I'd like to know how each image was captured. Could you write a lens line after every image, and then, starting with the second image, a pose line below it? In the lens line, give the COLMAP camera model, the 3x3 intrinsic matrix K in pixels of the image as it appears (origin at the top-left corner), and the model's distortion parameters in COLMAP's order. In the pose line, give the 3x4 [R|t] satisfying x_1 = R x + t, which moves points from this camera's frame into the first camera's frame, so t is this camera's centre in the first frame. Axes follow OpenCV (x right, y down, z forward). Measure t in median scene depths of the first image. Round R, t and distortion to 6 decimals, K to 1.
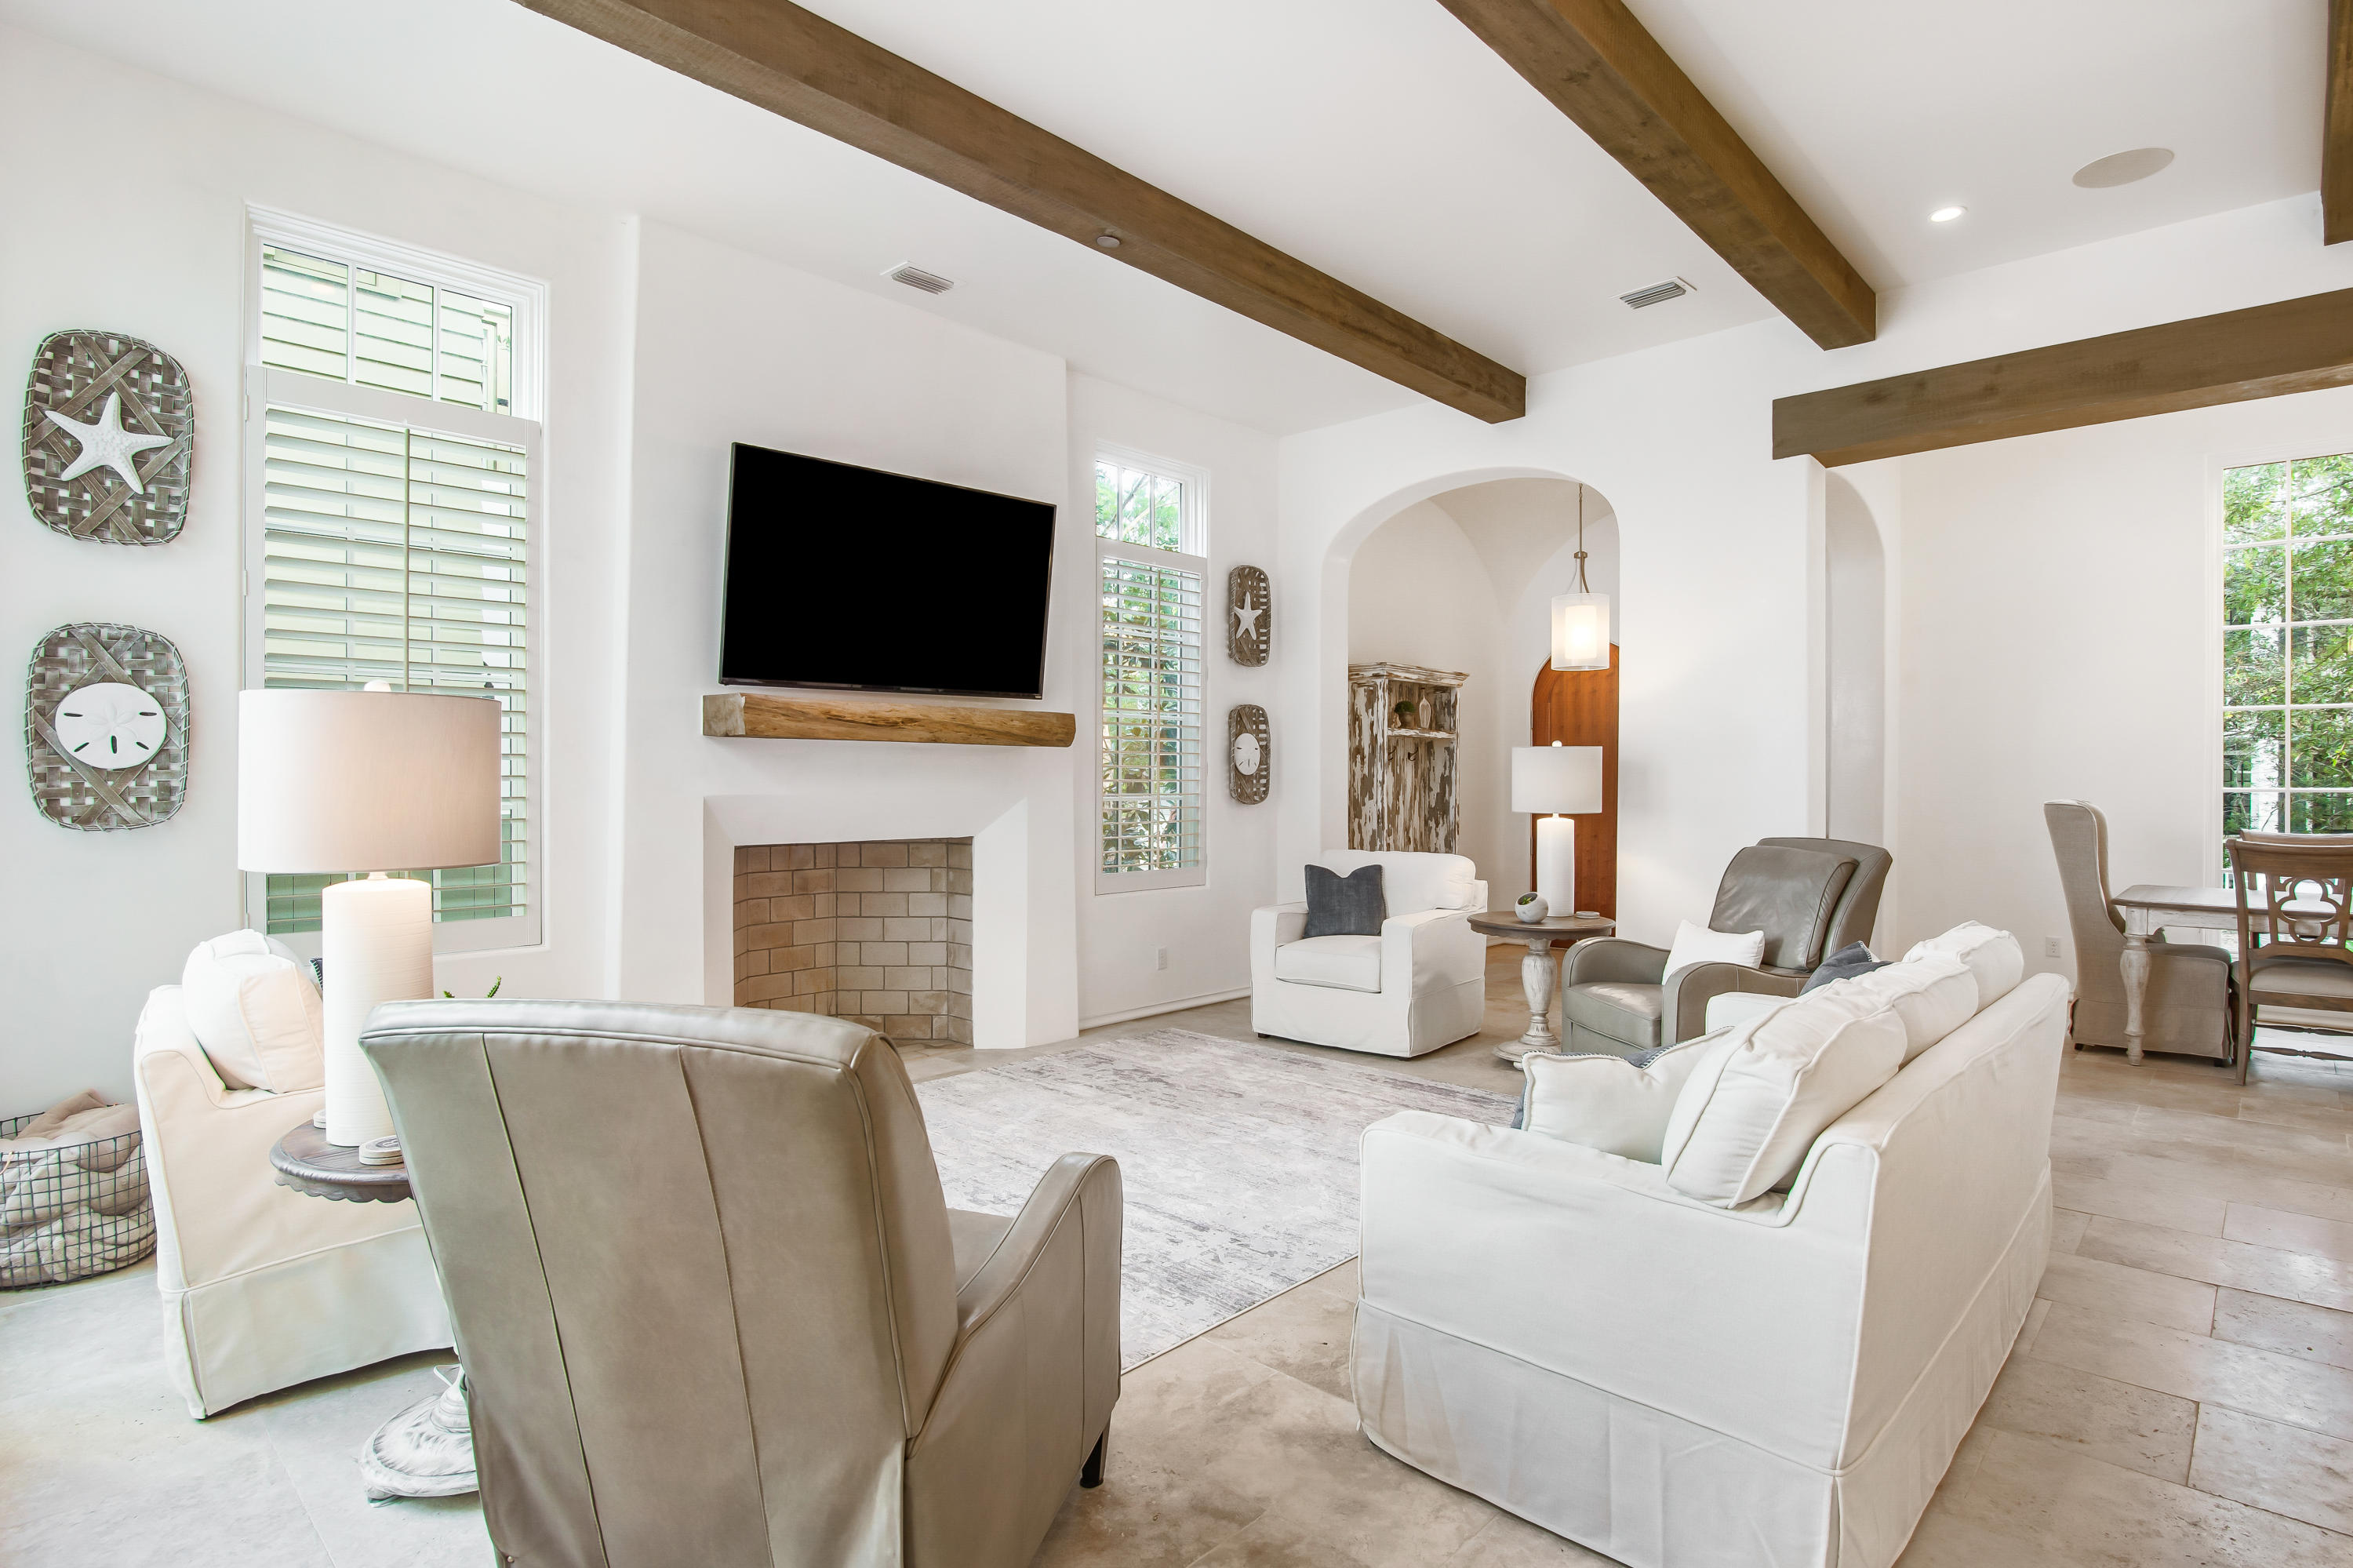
lens RADIAL K [[1209.1, 0, 1176.5], [0, 1209.1, 784.0], [0, 0, 1]] dist [-0.030704, 0.011592]
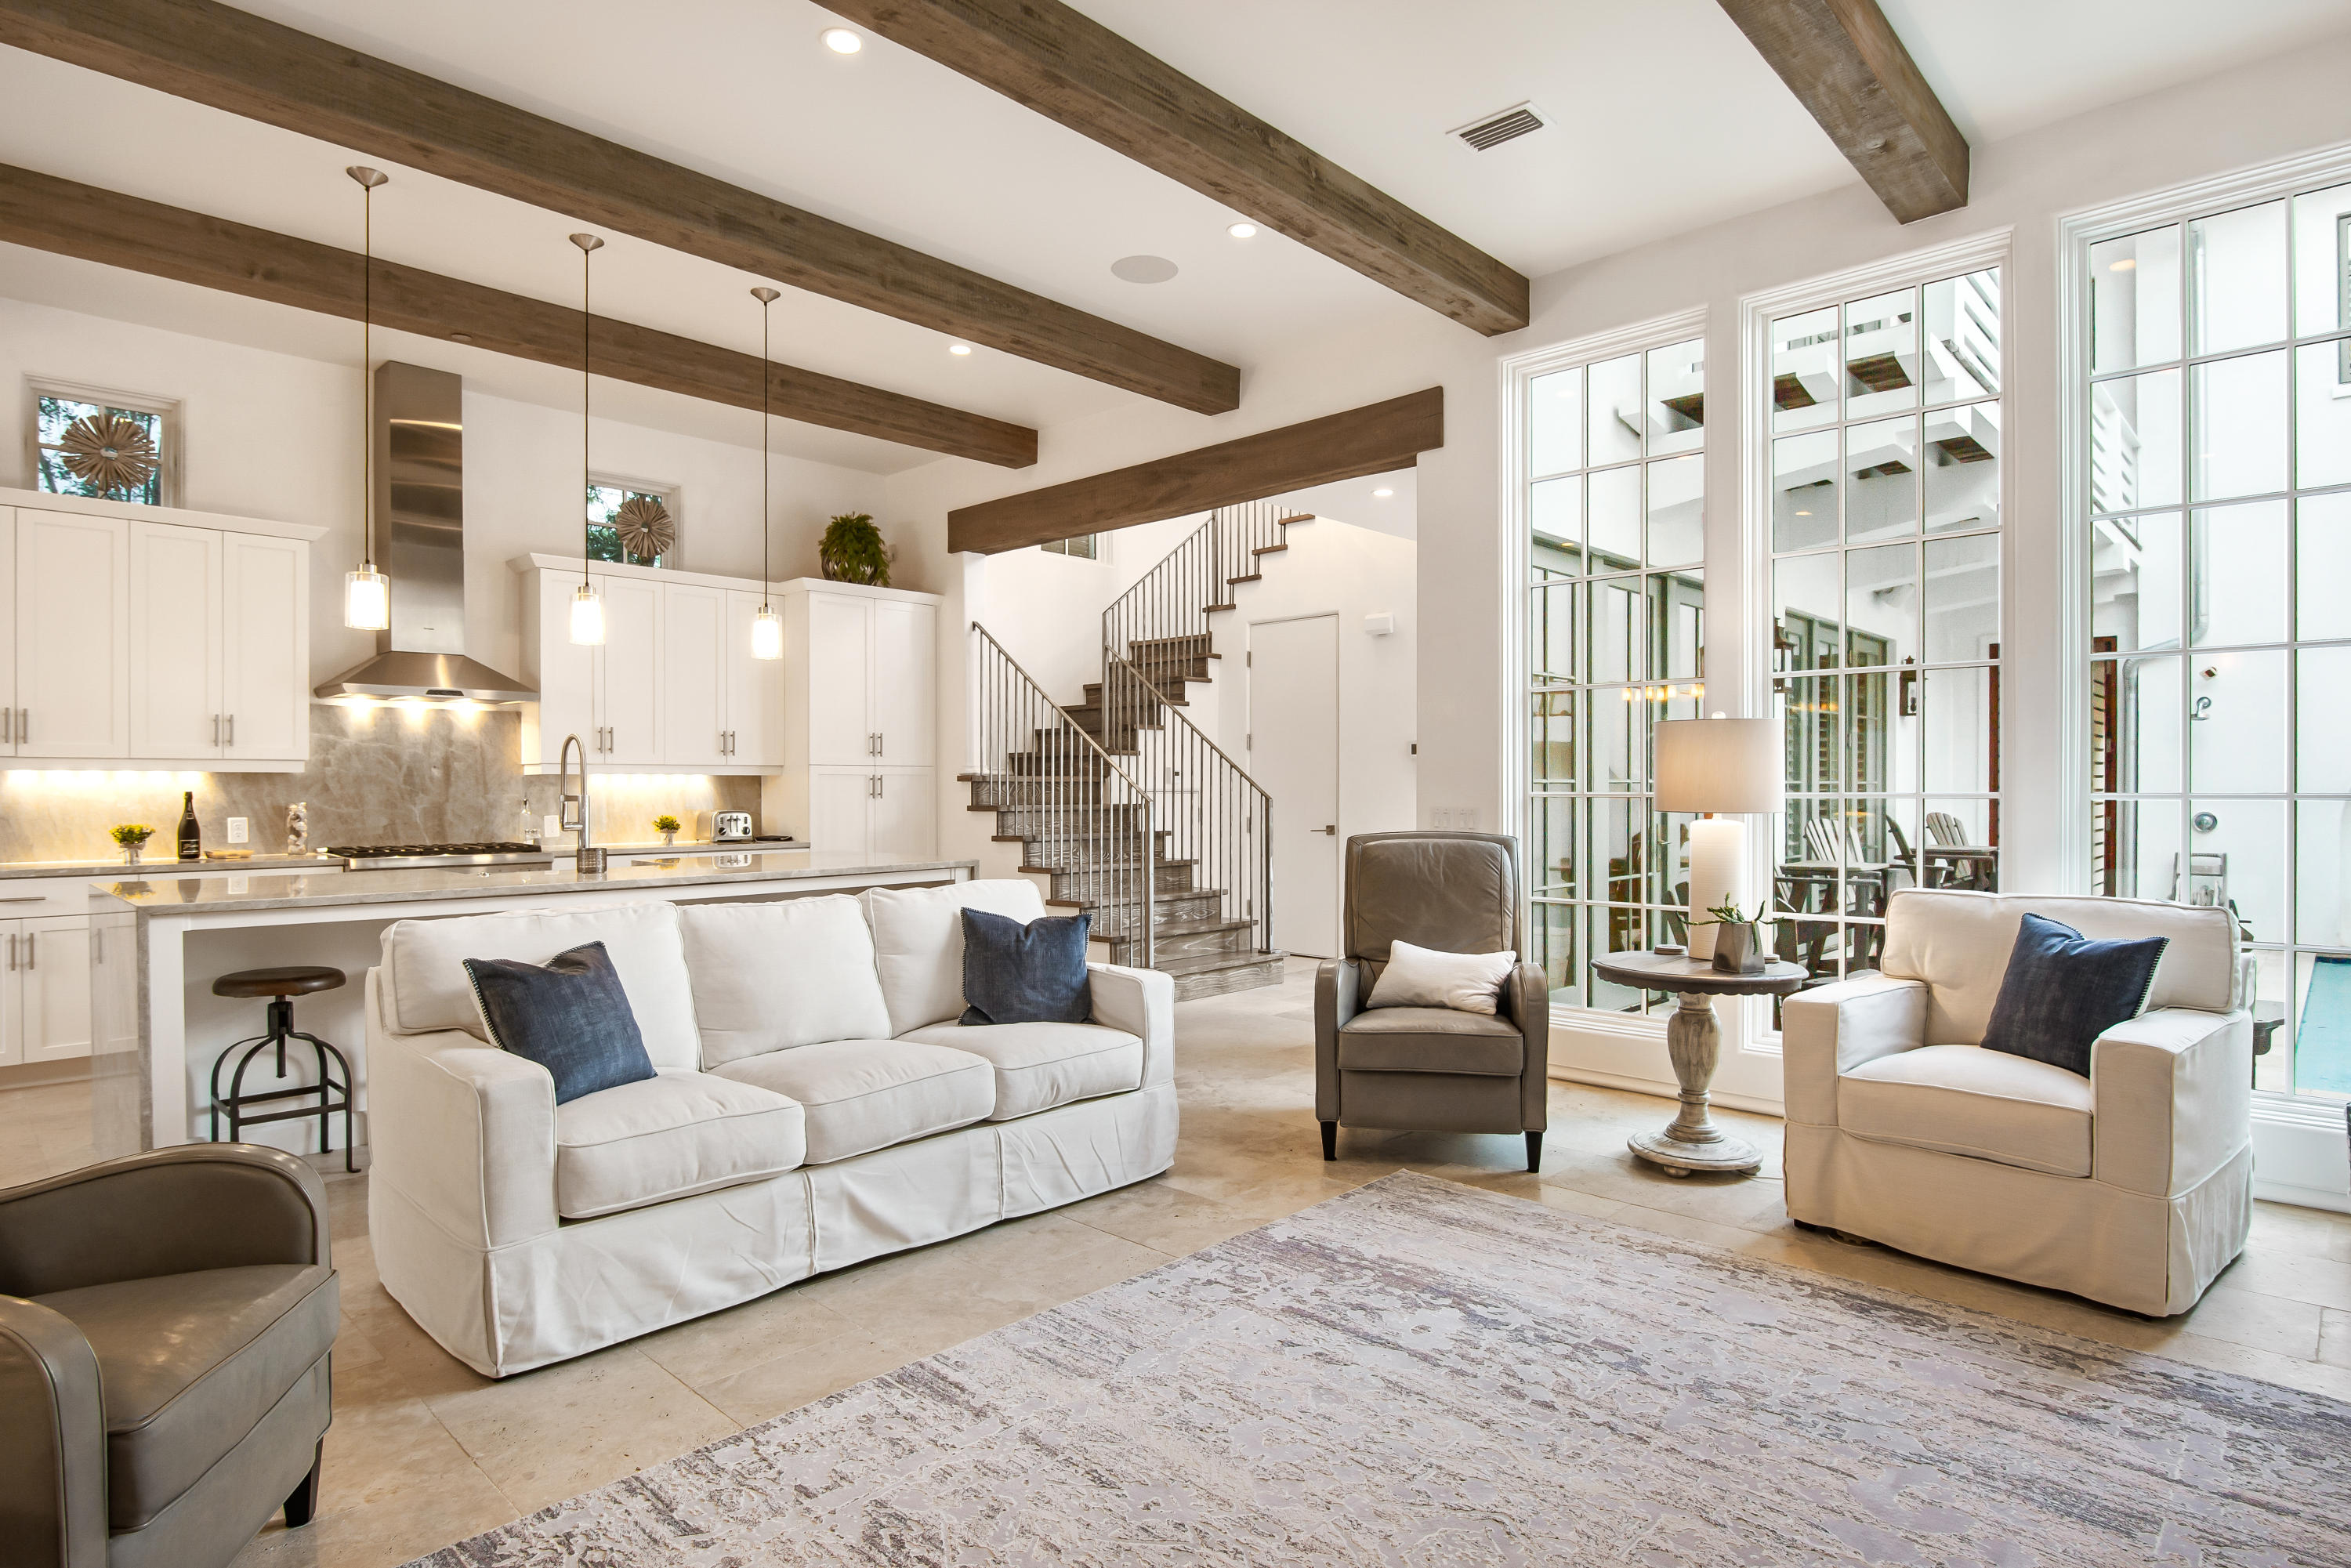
lens RADIAL K [[1258.1, 0, 1175.5], [0, 1258.1, 784.0], [0, 0, 1]] dist [-0.013194, 0.001284]
pose [[-0.999936, 0.000675, 0.011325, 0.059677], [0.000740, 0.999983, 0.005743, 0.006287], [-0.011321, 0.005751, -0.999919, 1.243148]]
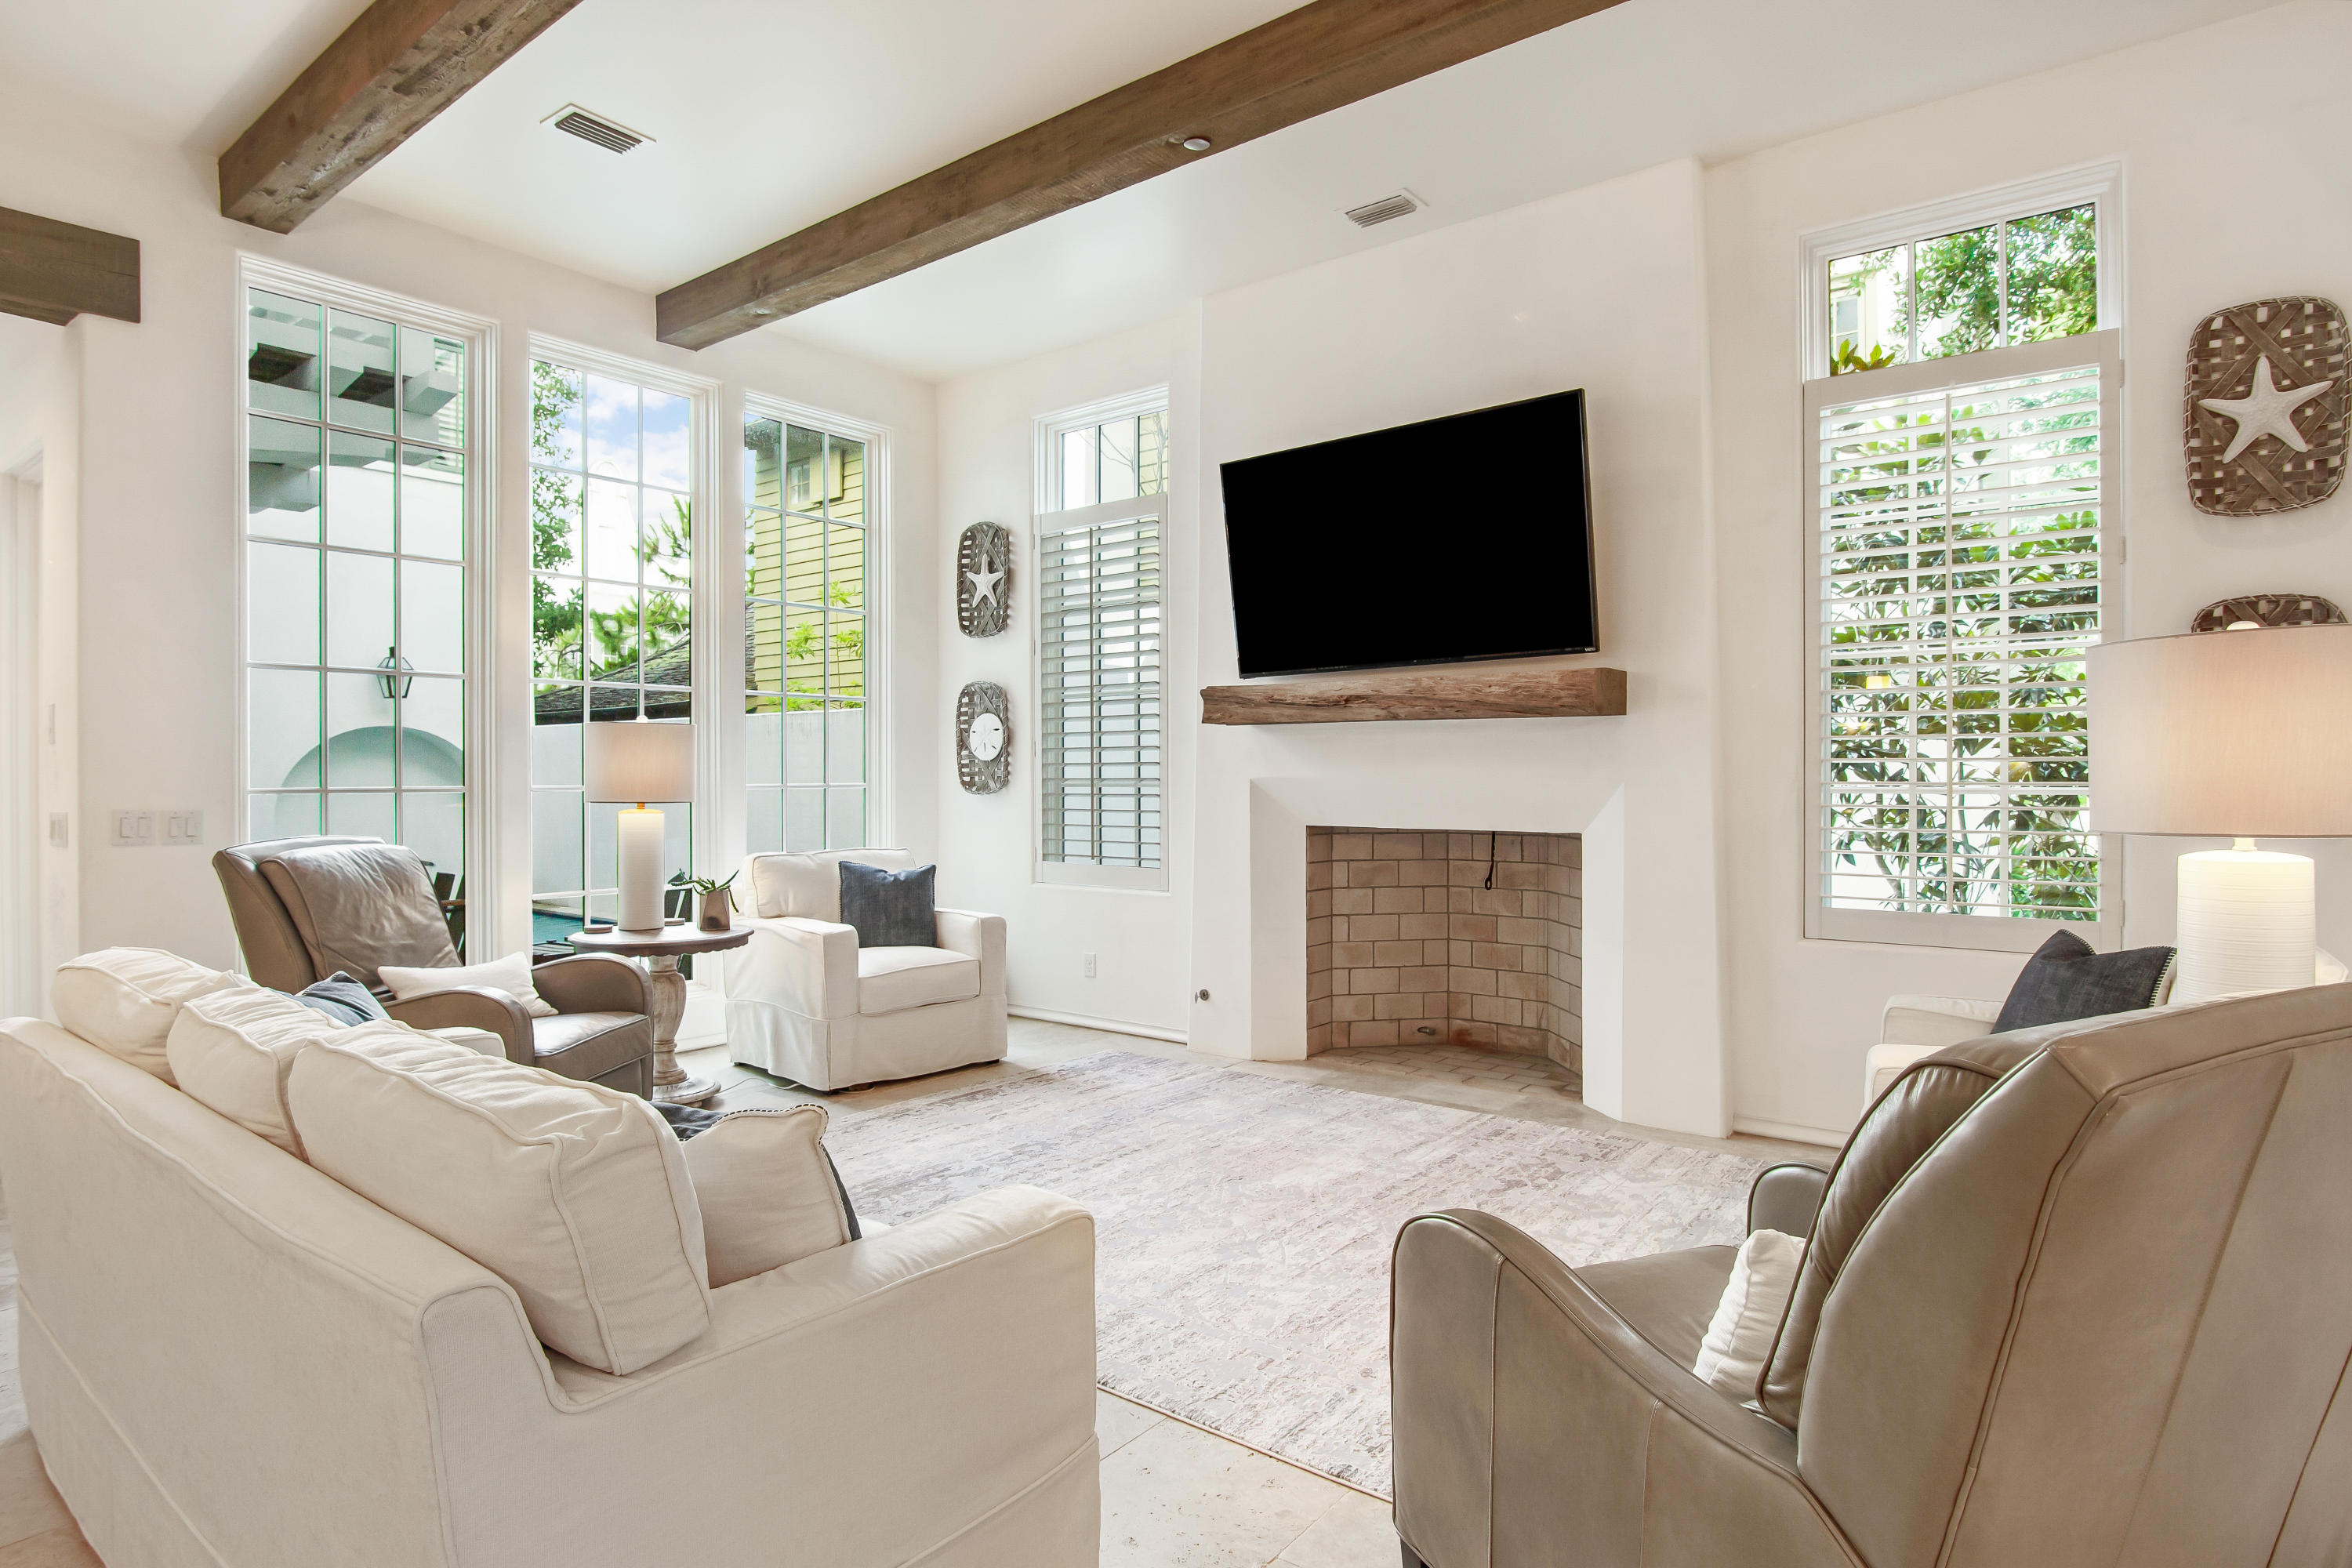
lens RADIAL K [[1288.7, 0, 1140.4], [0, 1288.7, 762.2], [0, 0, 1]] dist [-0.017822, 0.000627]
pose [[0.067628, -0.009537, -0.997665, 0.721952], [0.001350, 0.999954, -0.009467, 0.005883], [0.997710, -0.000706, 0.067638, 0.734149]]
